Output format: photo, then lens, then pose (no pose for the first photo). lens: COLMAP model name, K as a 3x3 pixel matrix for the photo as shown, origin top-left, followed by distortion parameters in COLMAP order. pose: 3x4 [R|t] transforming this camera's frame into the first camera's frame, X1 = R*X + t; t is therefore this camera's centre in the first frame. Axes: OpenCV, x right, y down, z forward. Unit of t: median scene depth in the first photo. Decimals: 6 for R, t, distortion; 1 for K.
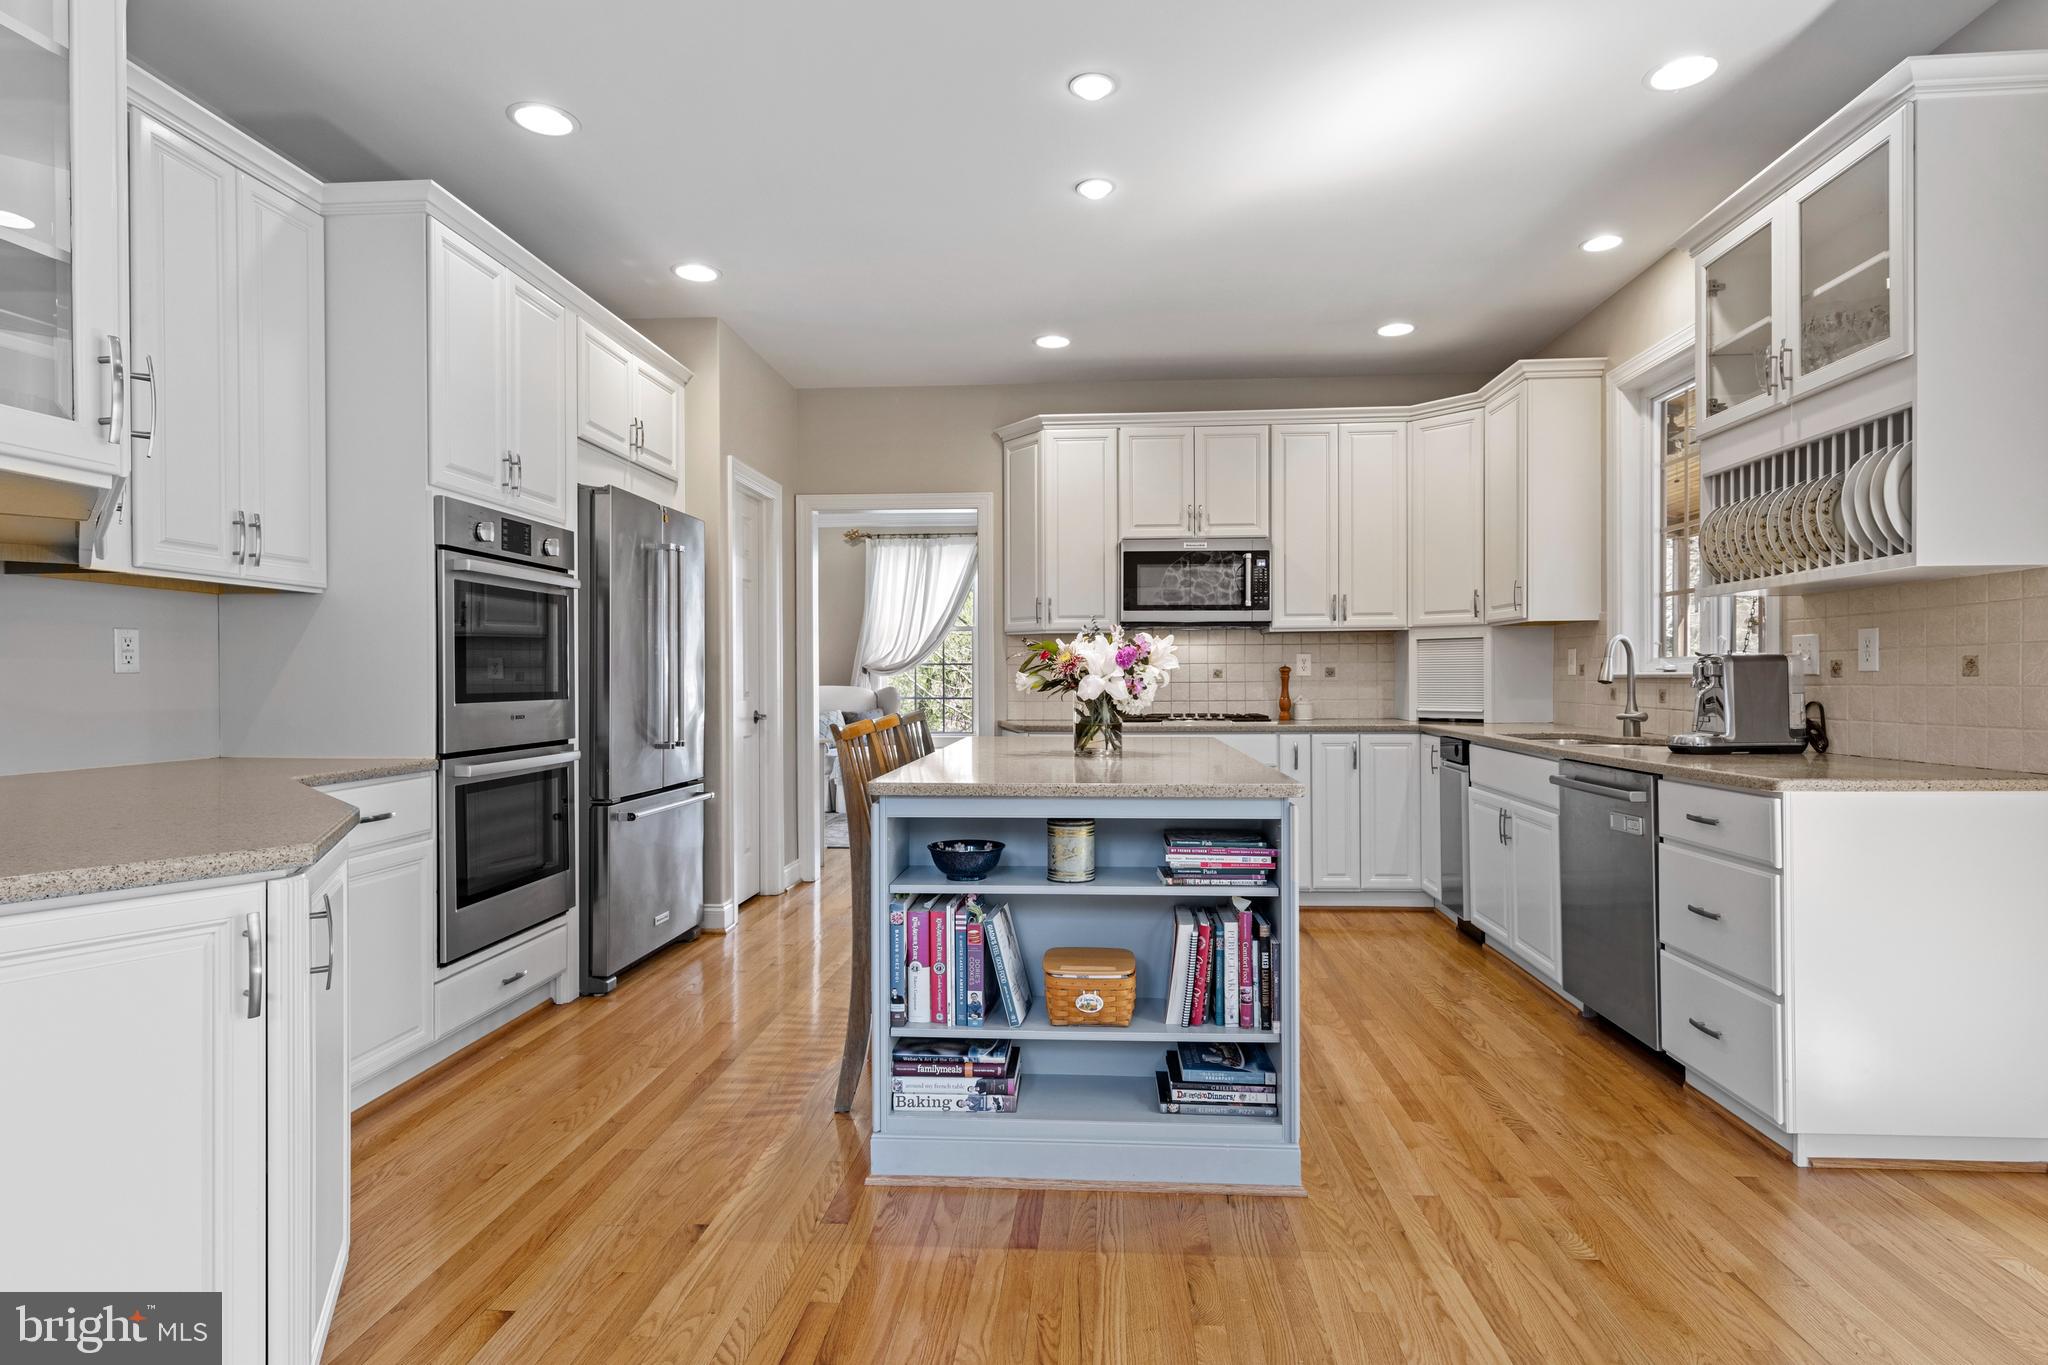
lens RADIAL K [[1066.6, 0, 1030.3], [0, 1066.6, 675.4], [0, 0, 1]] dist [0.003098, 0.000254]
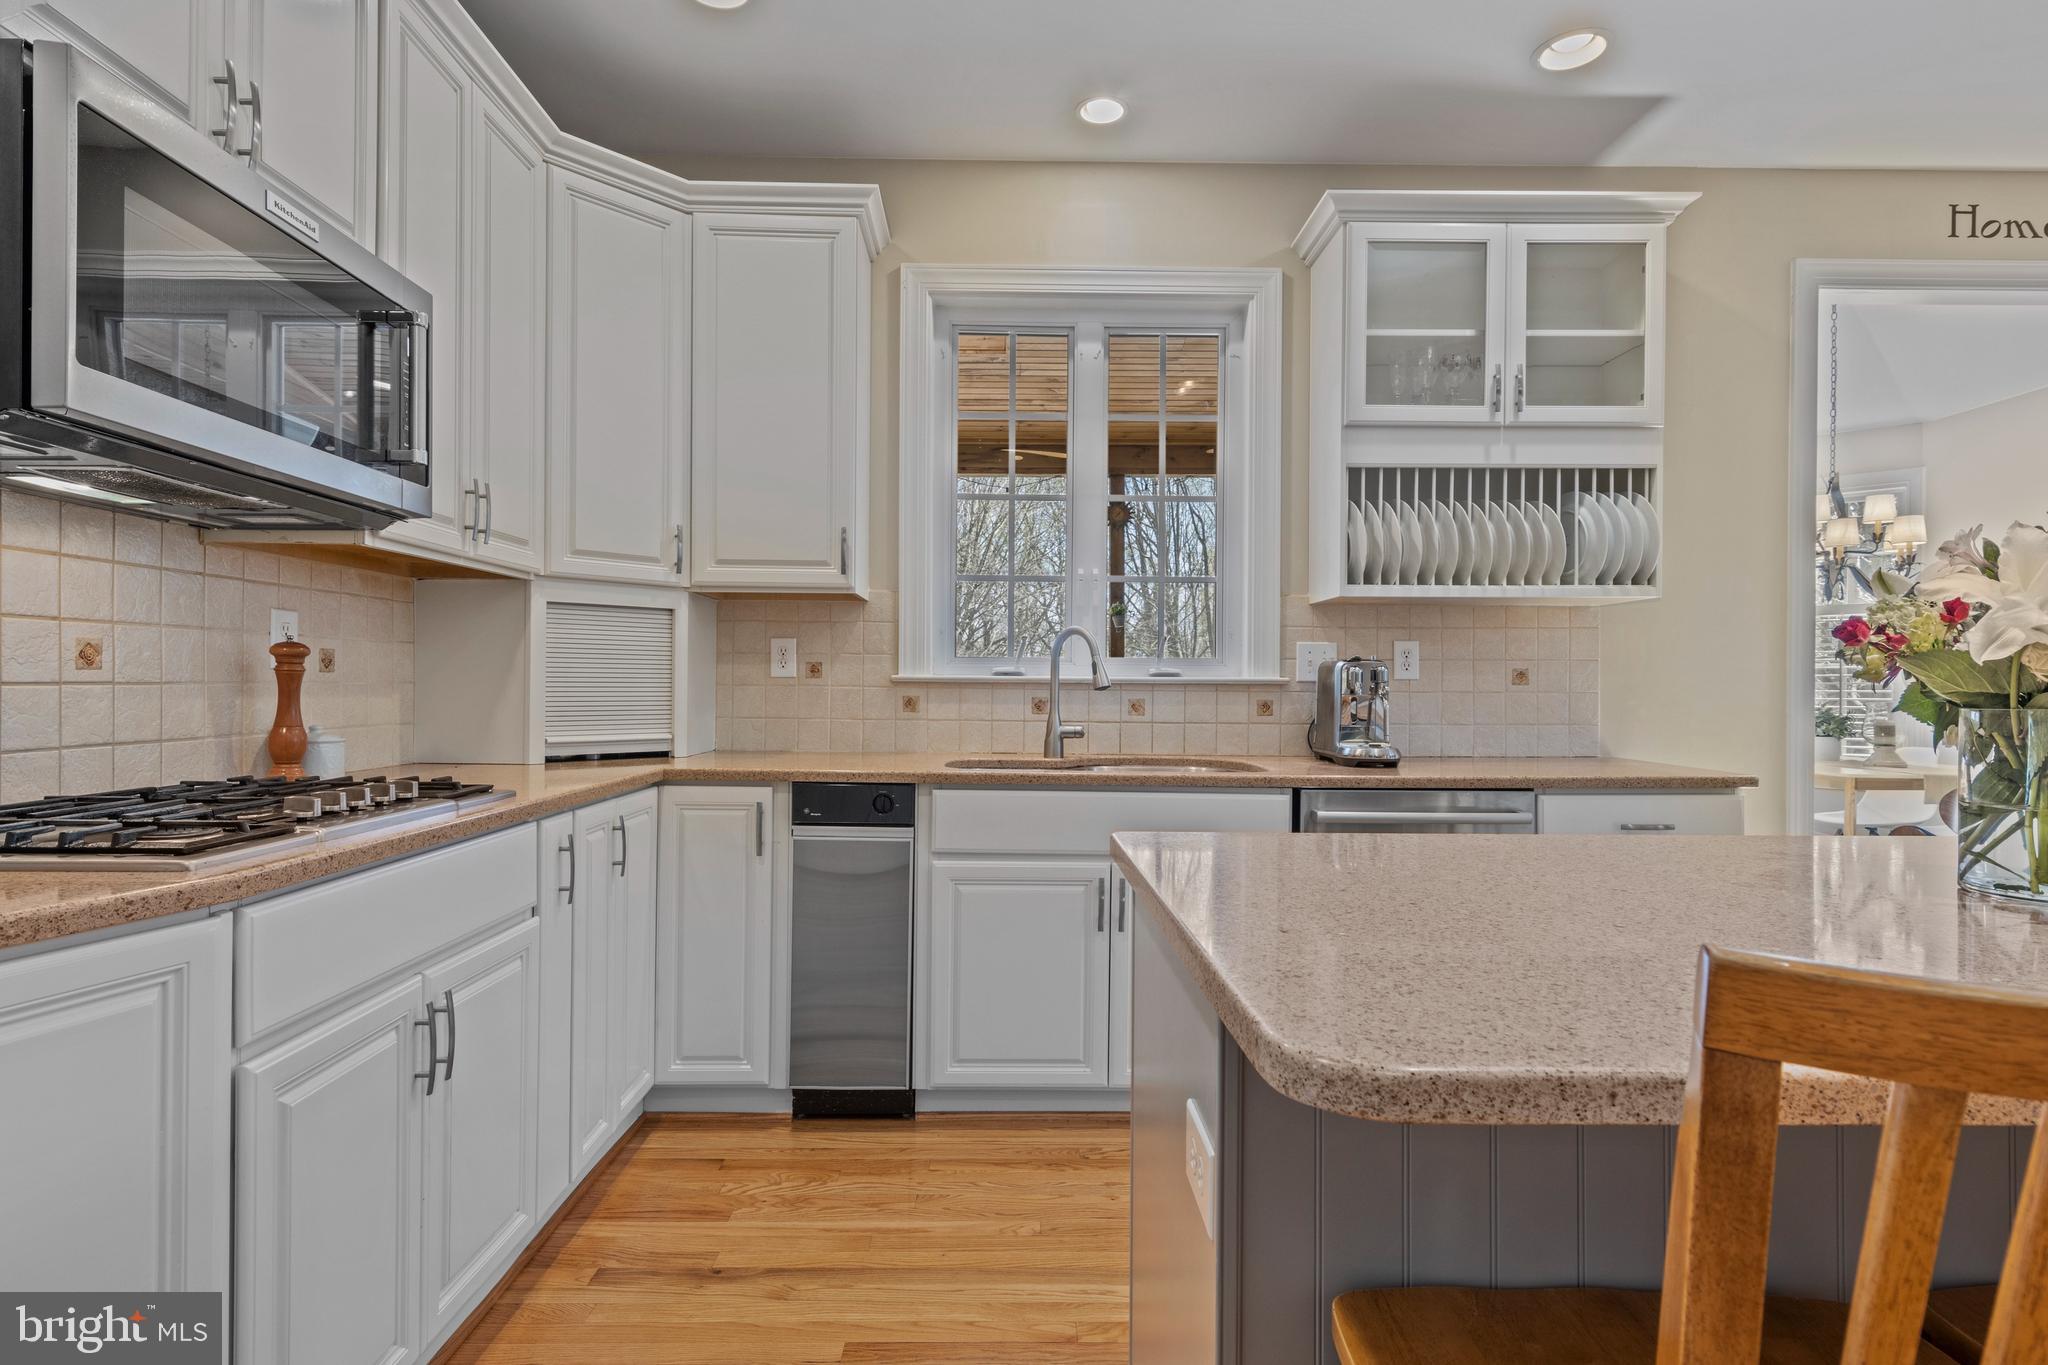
lens RADIAL K [[1040.5, 0, 1019.0], [0, 1040.5, 673.8], [0, 0, 1]] dist [0.011680, 0.000916]
pose [[-0.070229, 0.014715, 0.997422, -0.271278], [-0.010086, 0.999830, -0.015461, 0.011322], [-0.997480, -0.011146, -0.070069, 1.497015]]
